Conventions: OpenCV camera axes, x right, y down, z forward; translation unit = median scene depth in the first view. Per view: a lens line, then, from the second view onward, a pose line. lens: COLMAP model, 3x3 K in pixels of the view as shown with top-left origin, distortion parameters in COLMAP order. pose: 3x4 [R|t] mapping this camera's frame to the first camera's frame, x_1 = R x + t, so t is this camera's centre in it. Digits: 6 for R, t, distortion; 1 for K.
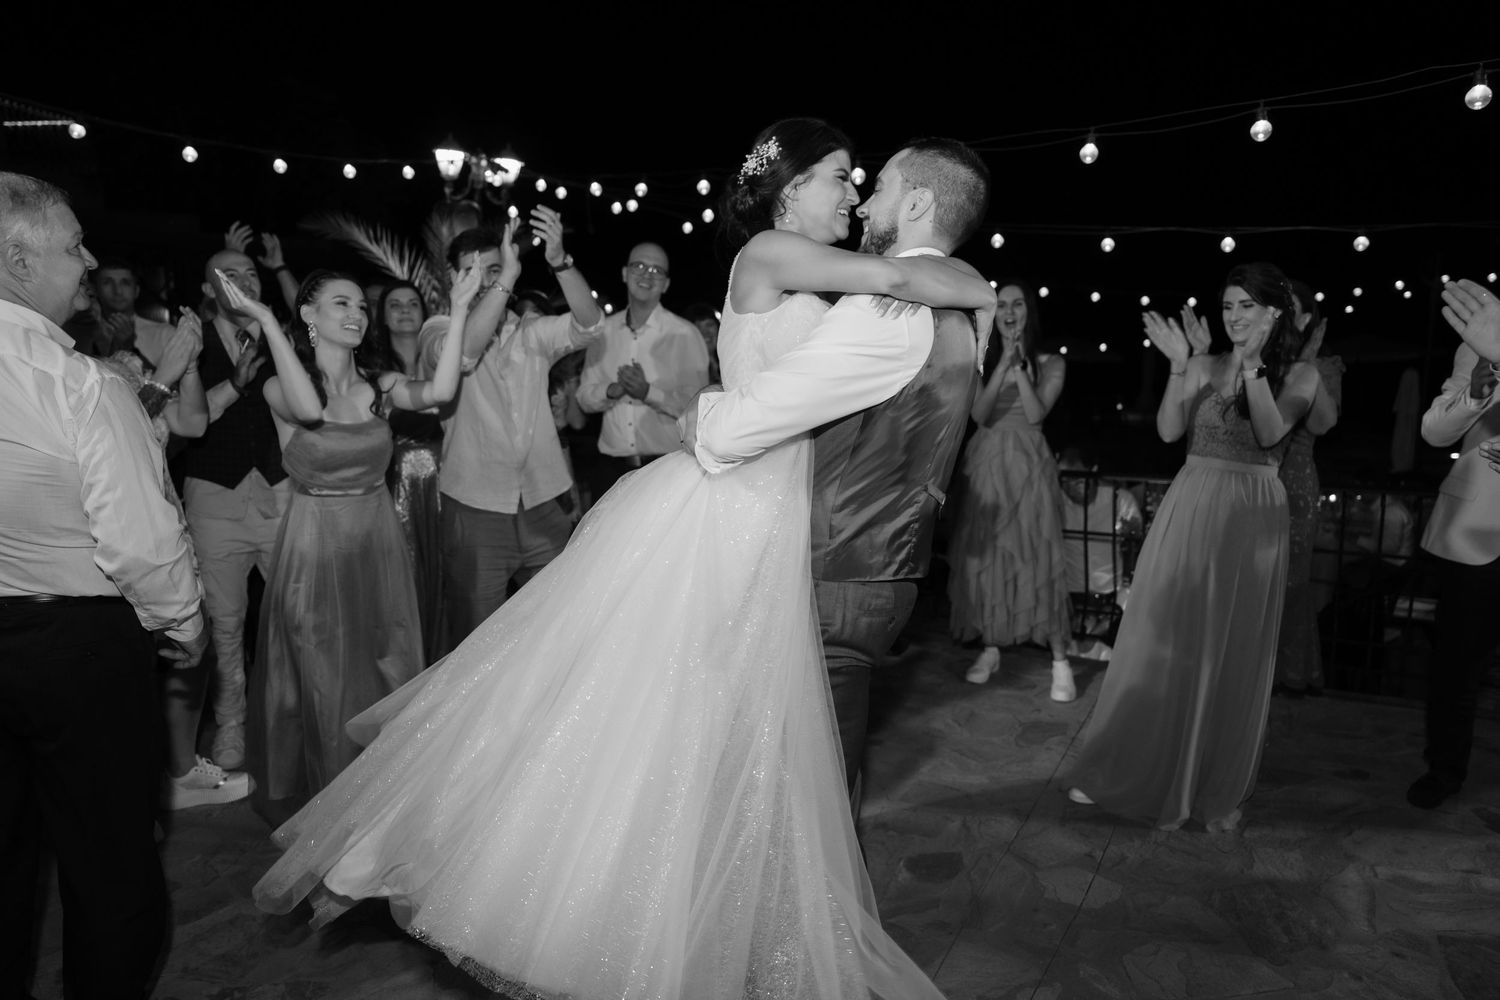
lens RADIAL K [[1090.6, 0, 730.7], [0, 1090.6, 507.8], [0, 0, 1]] dist [0.018606, -0.013248]
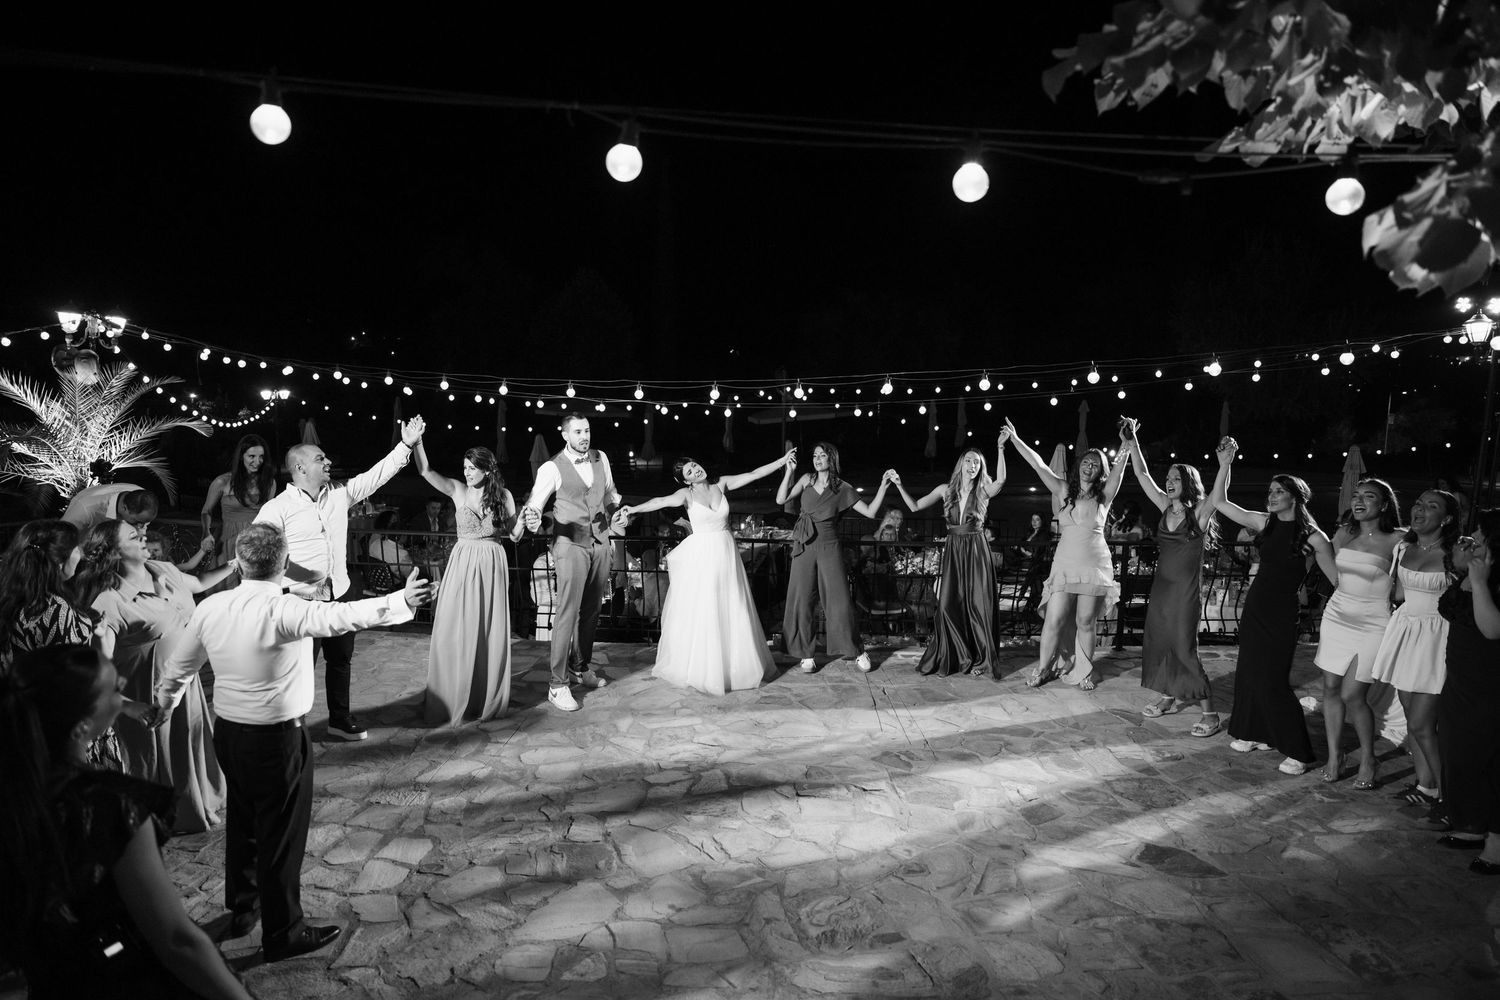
lens RADIAL K [[1046.0, 0, 752.4], [0, 1046.0, 511.8], [0, 0, 1]] dist [0.026061, -0.010995]
pose [[0.907447, -0.037003, 0.418534, -0.056065], [0.047761, 0.998742, -0.015254, -0.024800], [-0.417443, 0.033832, 0.908073, -0.636069]]
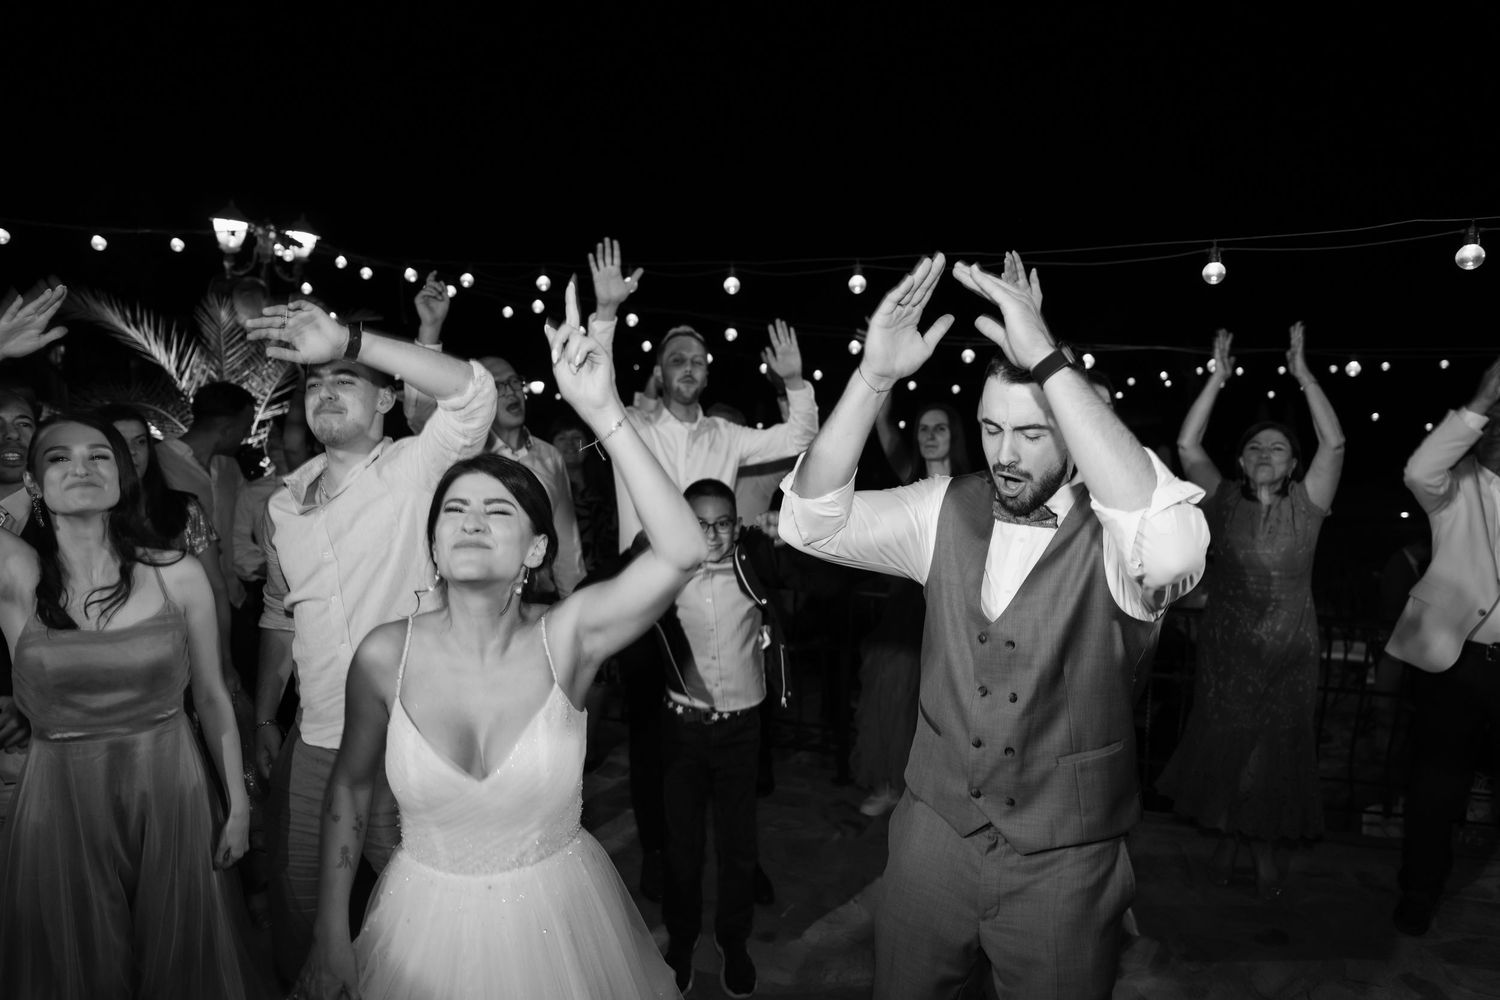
lens RADIAL K [[1046.0, 0, 740.7], [0, 1046.0, 489.4], [0, 0, 1]] dist [0.026061, -0.010995]
pose [[0.978467, -0.008426, 0.206232, -0.041985], [0.020290, 0.998254, -0.055479, -0.070623], [-0.205404, 0.058468, 0.976929, 0.137032]]
